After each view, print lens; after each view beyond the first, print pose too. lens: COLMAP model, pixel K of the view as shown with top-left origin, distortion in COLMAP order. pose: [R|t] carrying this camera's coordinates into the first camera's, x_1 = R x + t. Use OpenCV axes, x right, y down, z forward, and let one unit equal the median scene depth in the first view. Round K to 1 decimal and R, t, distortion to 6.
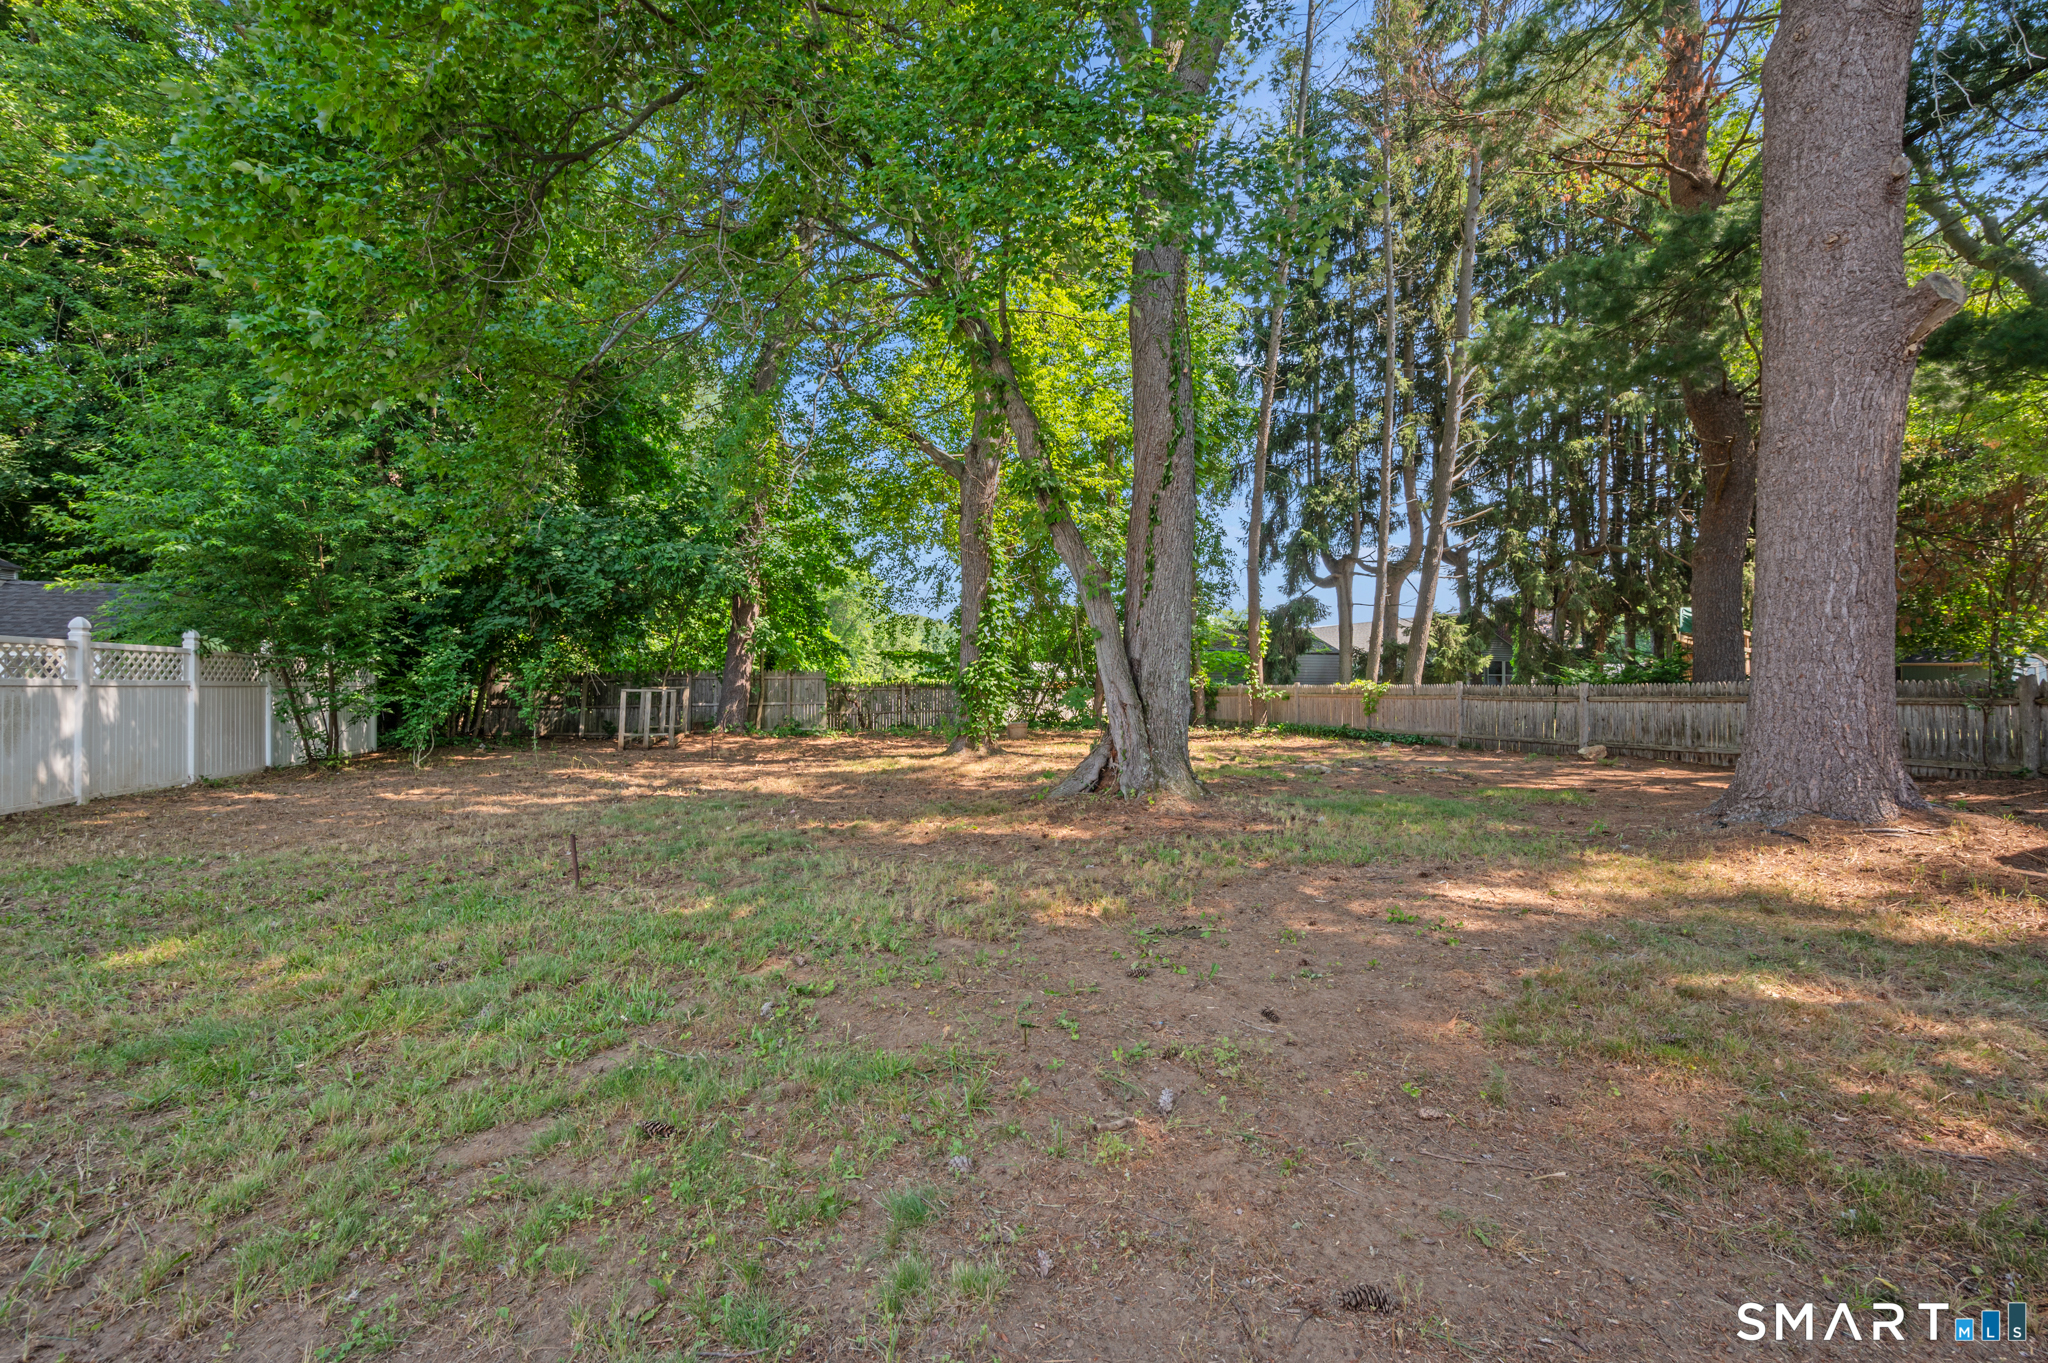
lens RADIAL K [[823.3, 0, 1021.8], [0, 823.3, 691.8], [0, 0, 1]] dist [0.000130, 0.000483]
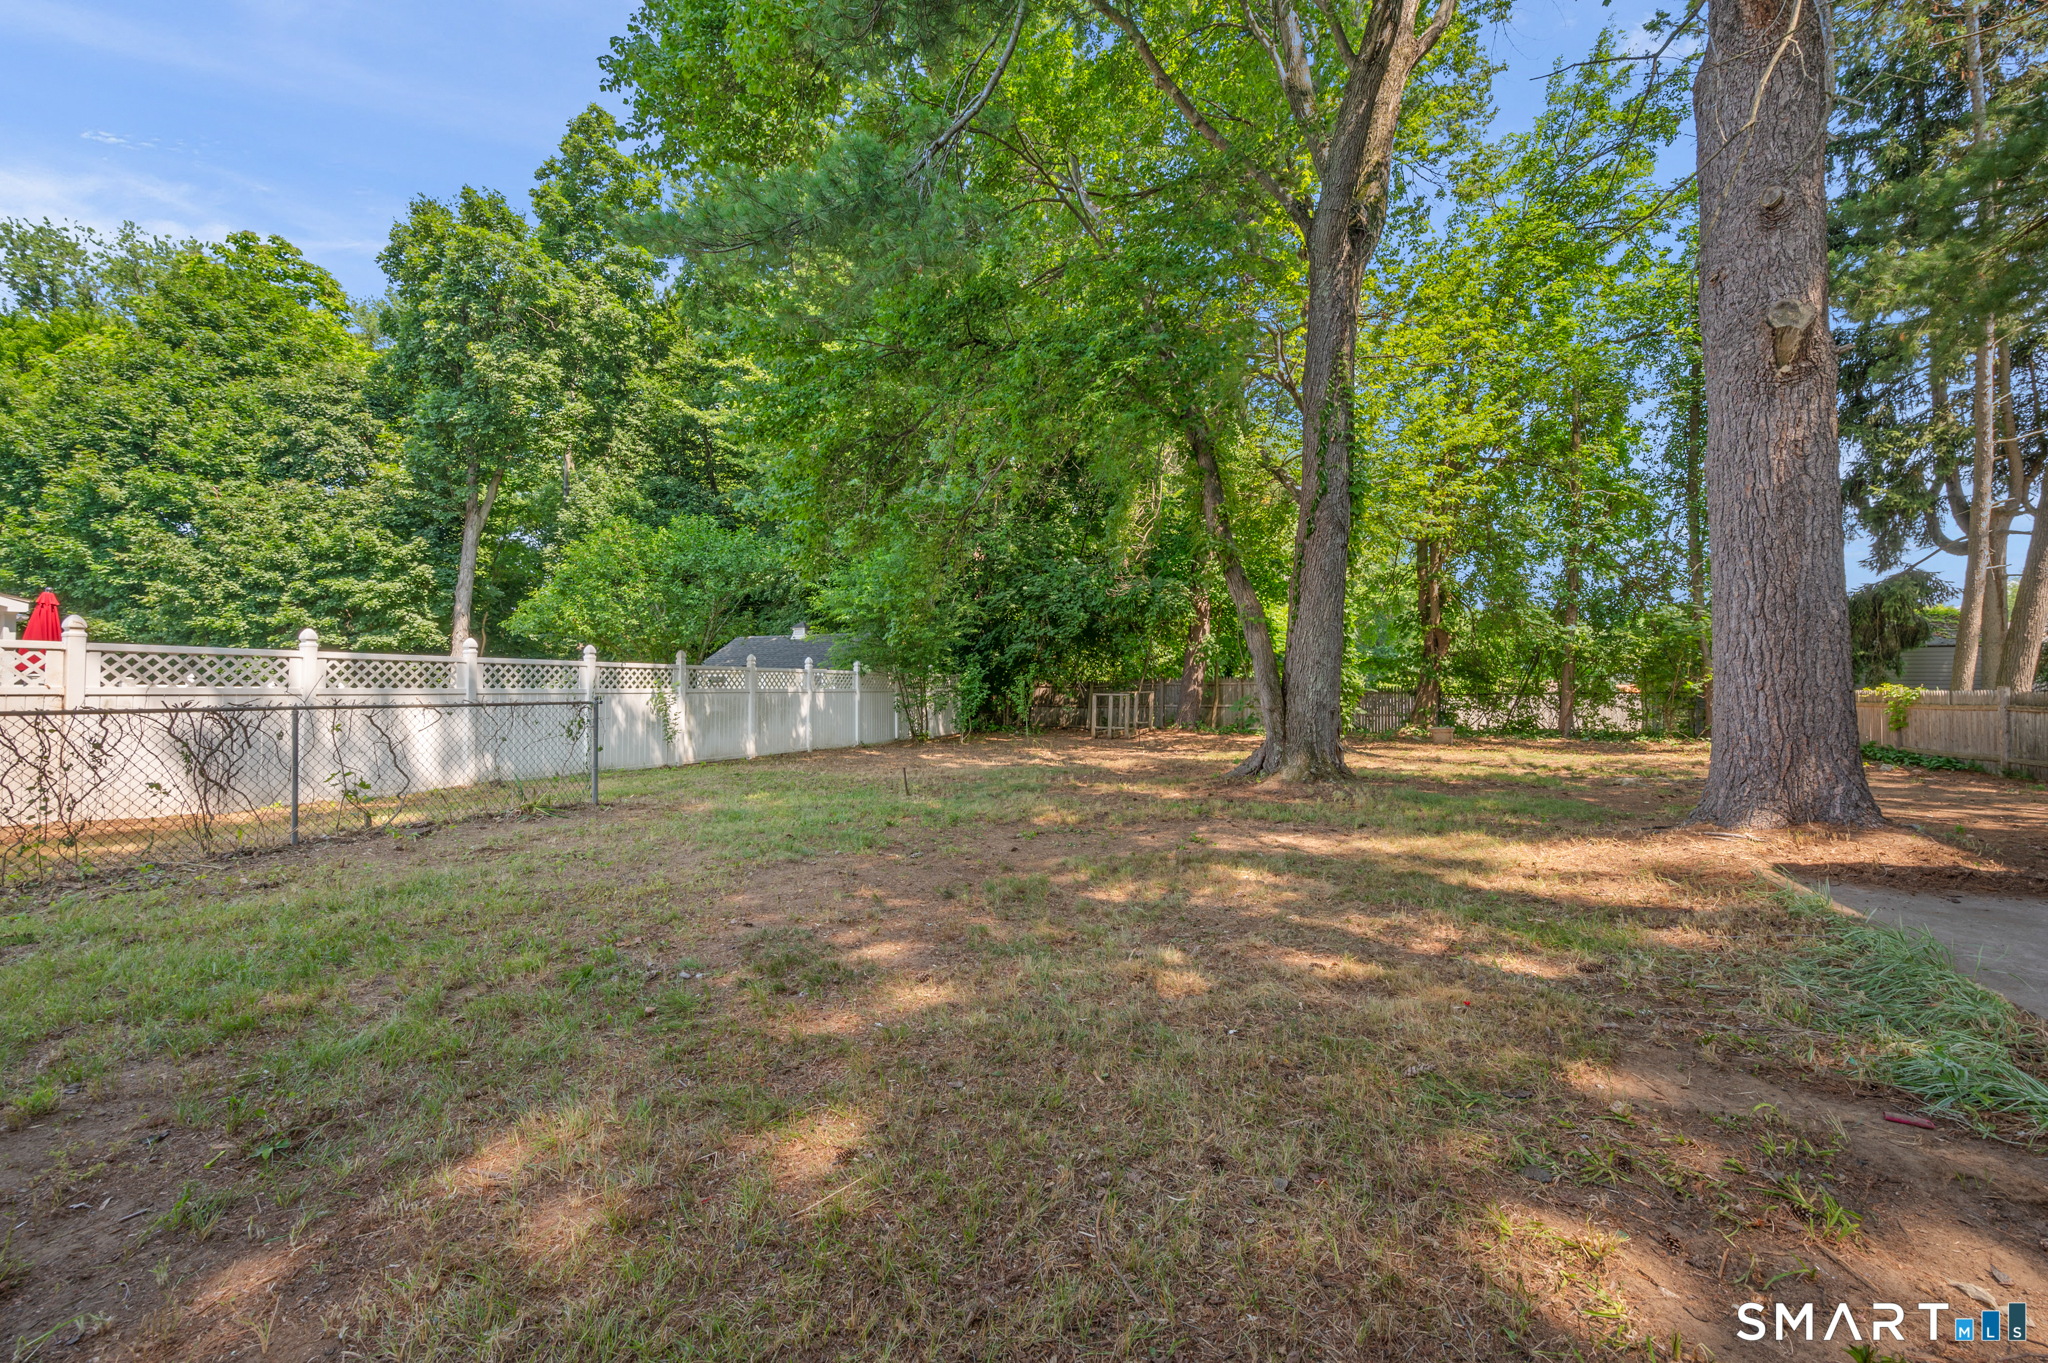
lens RADIAL K [[823.3, 0, 1027.3], [0, 823.3, 680.8], [0, 0, 1]] dist [0.000130, 0.000483]
pose [[0.771417, -0.006149, -0.636300, 0.329255], [-0.004158, 0.999883, -0.014704, -0.004051], [0.636316, 0.013989, 0.771301, -0.125137]]
